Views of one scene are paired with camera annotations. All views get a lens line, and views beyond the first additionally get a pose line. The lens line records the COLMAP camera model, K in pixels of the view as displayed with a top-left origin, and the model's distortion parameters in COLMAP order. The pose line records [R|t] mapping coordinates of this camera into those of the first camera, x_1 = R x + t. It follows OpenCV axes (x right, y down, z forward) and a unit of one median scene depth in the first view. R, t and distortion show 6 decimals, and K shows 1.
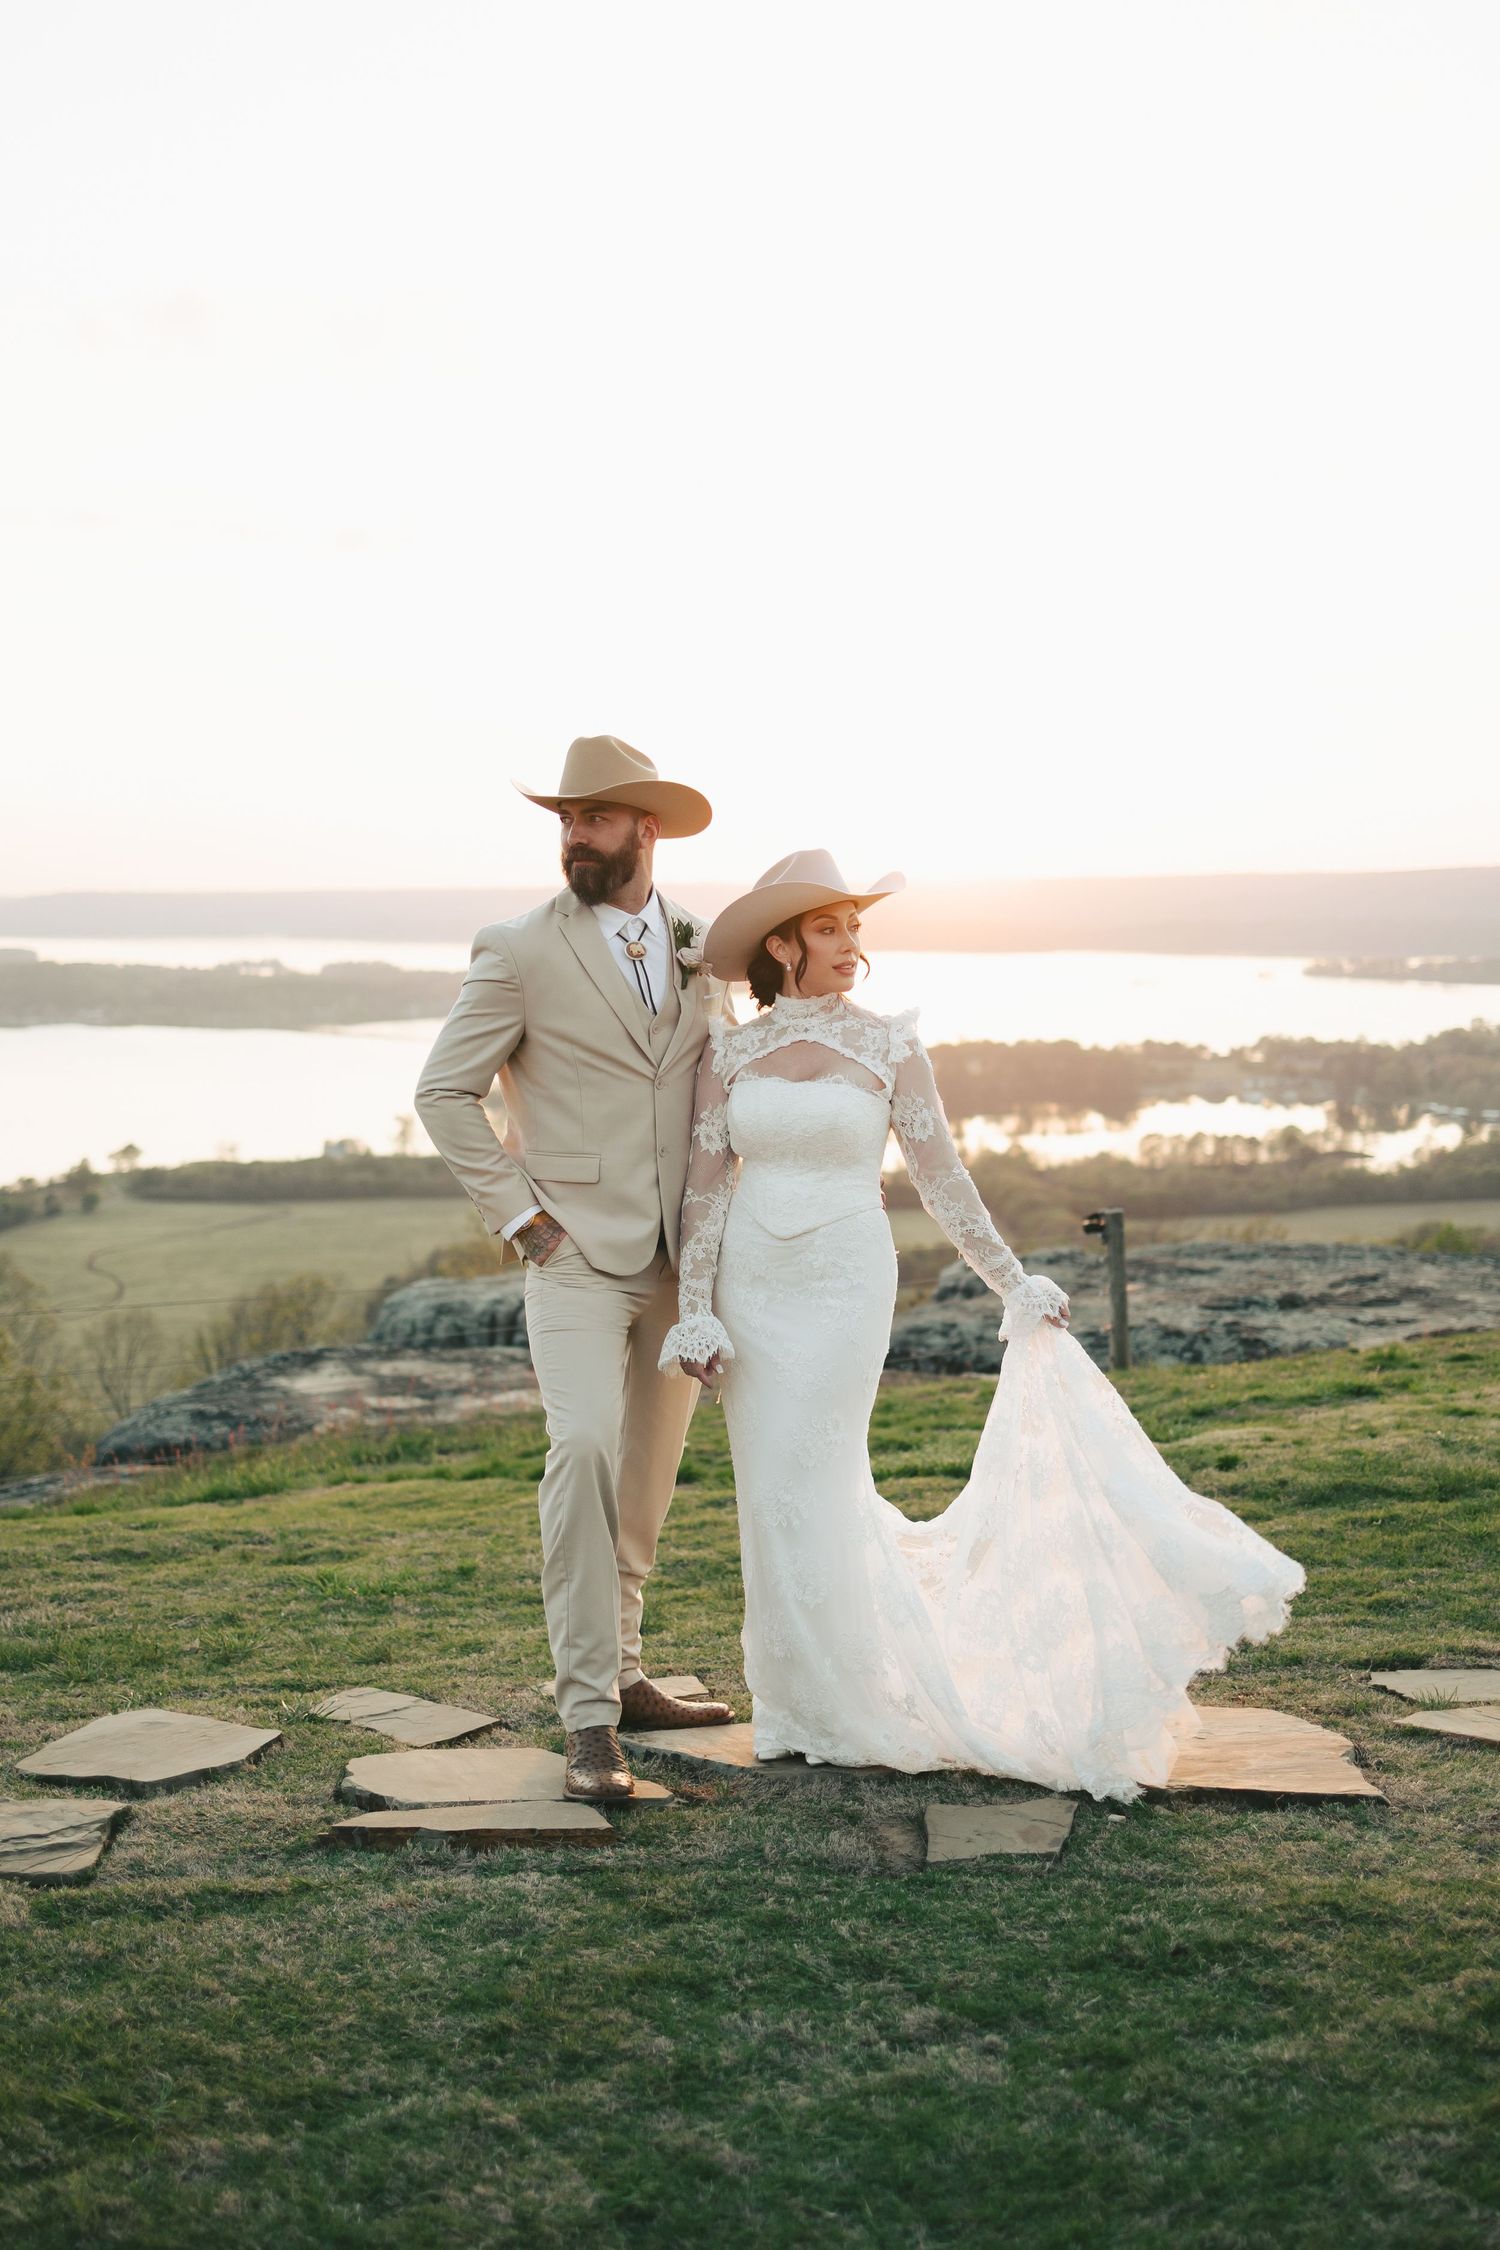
lens RADIAL K [[2493.2, 0, 716.2], [0, 2493.2, 1056.0], [0, 0, 1]] dist [-0.003515, 0.000000]
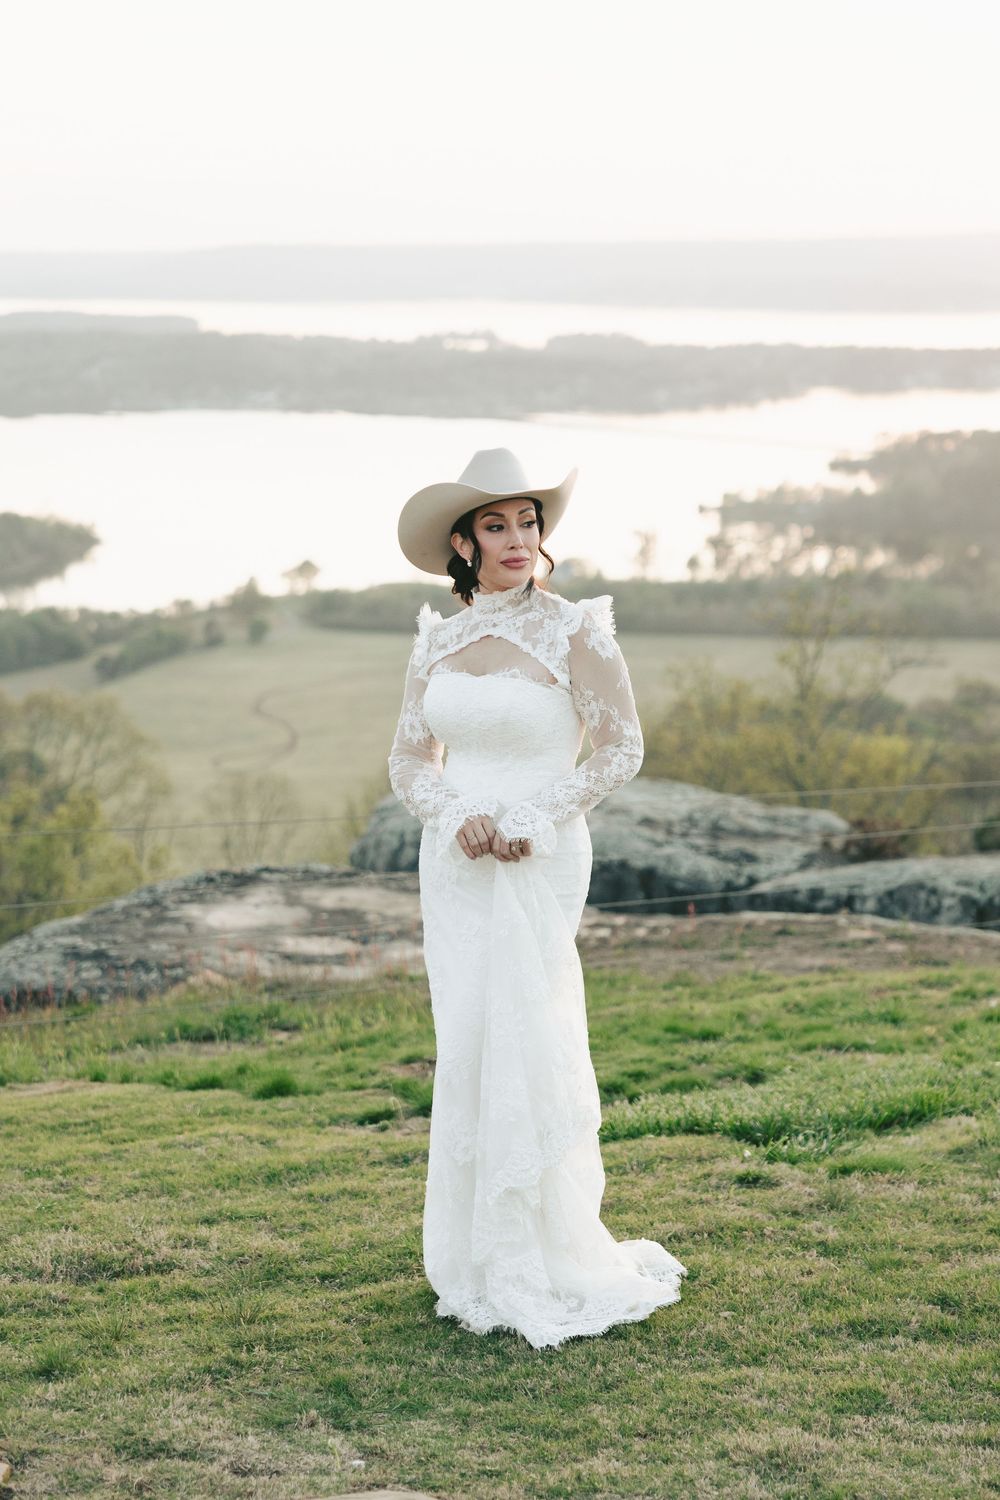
lens RADIAL K [[3147.2, 0, 523.0], [0, 3147.2, 711.5], [0, 0, 1]] dist [0.043736, 0.000000]
pose [[0.982304, 0.028123, -0.185167, 0.228573], [-0.012356, 0.996239, 0.085760, -0.038820], [0.186883, -0.081955, 0.978958, 0.105760]]
